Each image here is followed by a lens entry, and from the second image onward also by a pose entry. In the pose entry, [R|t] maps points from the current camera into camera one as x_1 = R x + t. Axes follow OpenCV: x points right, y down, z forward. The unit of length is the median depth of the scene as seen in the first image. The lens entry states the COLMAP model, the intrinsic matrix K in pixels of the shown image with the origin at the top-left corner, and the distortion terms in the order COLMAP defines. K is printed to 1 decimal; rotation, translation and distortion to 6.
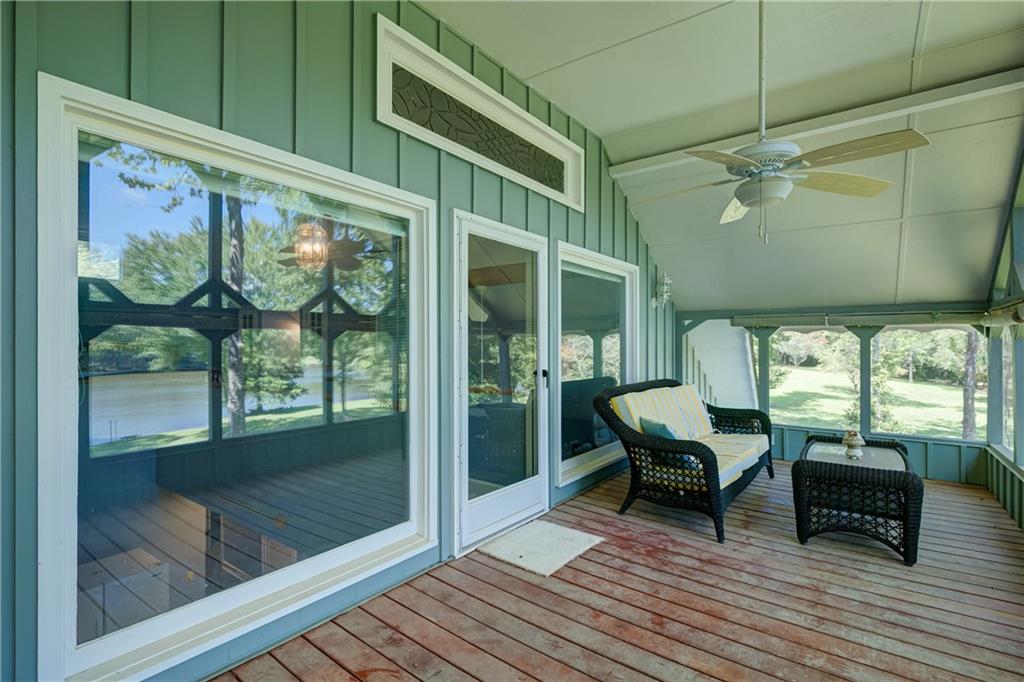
lens RADIAL K [[483.9, 0, 543.4], [0, 483.9, 340.6], [0, 0, 1]] dist [-0.000798, -0.000072]
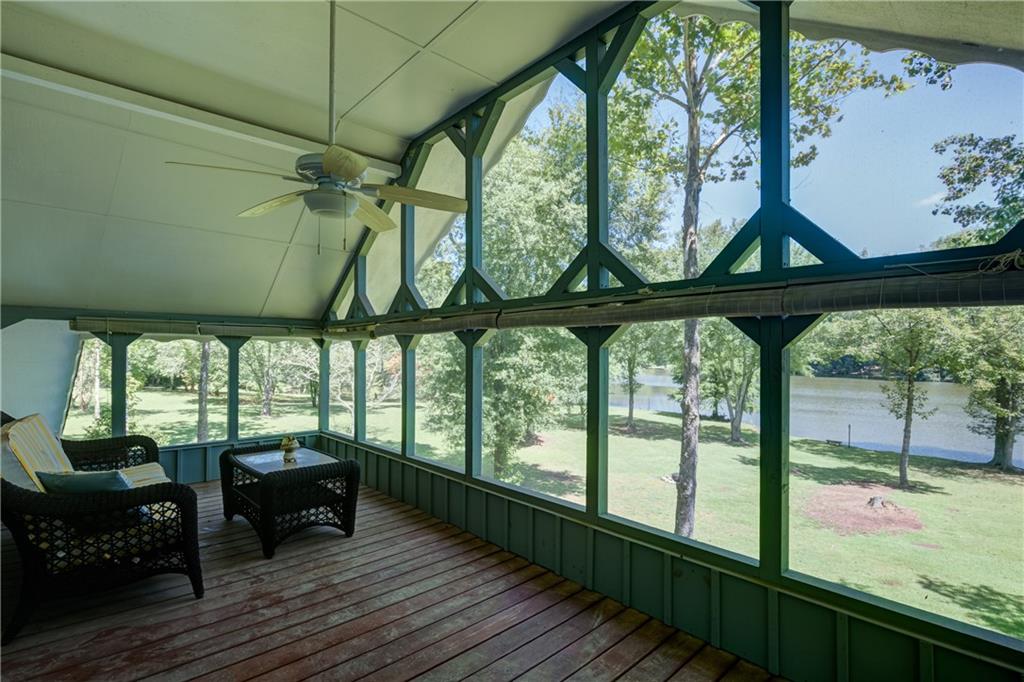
lens RADIAL K [[482.1, 0, 518.3], [0, 482.1, 344.0], [0, 0, 1]] dist [0.002322, 0.000911]
pose [[0.225988, 0.016914, 0.973983, -0.320489], [-0.007782, 0.999849, -0.015558, -0.003927], [-0.974099, -0.004063, 0.226086, 0.295778]]
